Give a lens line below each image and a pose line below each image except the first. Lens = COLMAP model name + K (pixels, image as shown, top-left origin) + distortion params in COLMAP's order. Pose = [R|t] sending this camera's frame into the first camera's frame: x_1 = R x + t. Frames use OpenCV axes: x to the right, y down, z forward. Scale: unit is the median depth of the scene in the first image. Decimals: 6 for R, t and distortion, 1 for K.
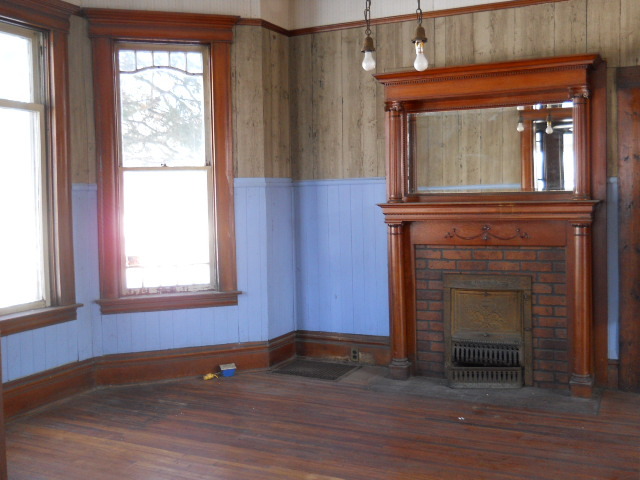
lens RADIAL K [[709.0, 0, 326.4], [0, 709.0, 223.3], [0, 0, 1]] dist [-0.026577, 0.000000]
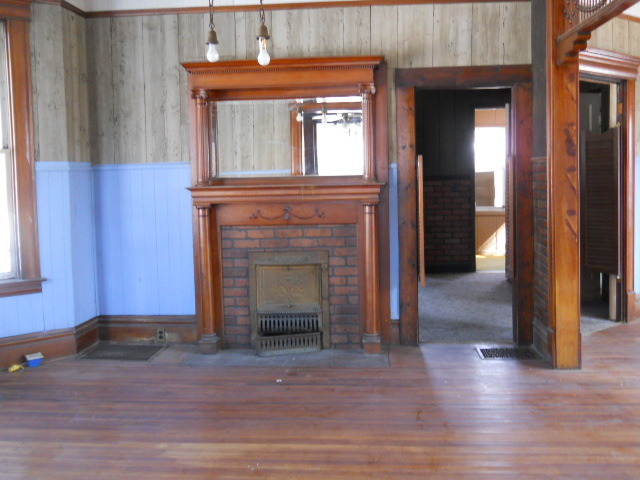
lens RADIAL K [[709.0, 0, 330.7], [0, 709.0, 226.2], [0, 0, 1]] dist [-0.026577, 0.000000]
pose [[0.928303, -0.025527, 0.370948, -0.117939], [0.017406, 0.999530, 0.025226, 0.006844], [-0.371417, -0.016960, 0.928311, -0.045553]]
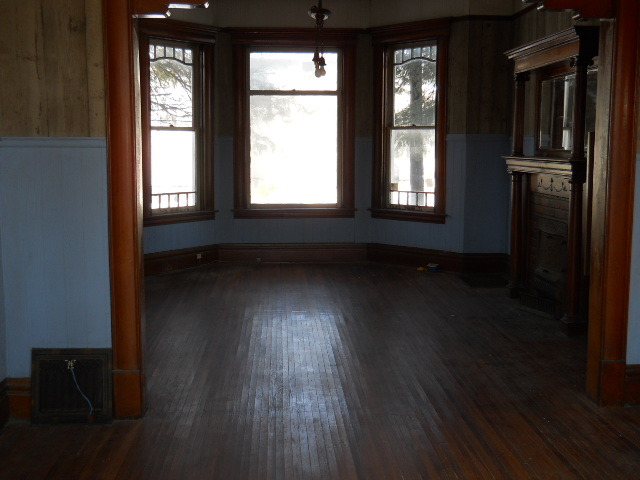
lens RADIAL K [[709.0, 0, 317.5], [0, 709.0, 240.3], [0, 0, 1]] dist [-0.026577, 0.000000]
pose [[0.480725, 0.138904, -0.865800, 1.015082], [-0.053337, 0.990177, 0.129244, -0.023223], [0.875248, -0.015951, 0.483412, 0.093888]]
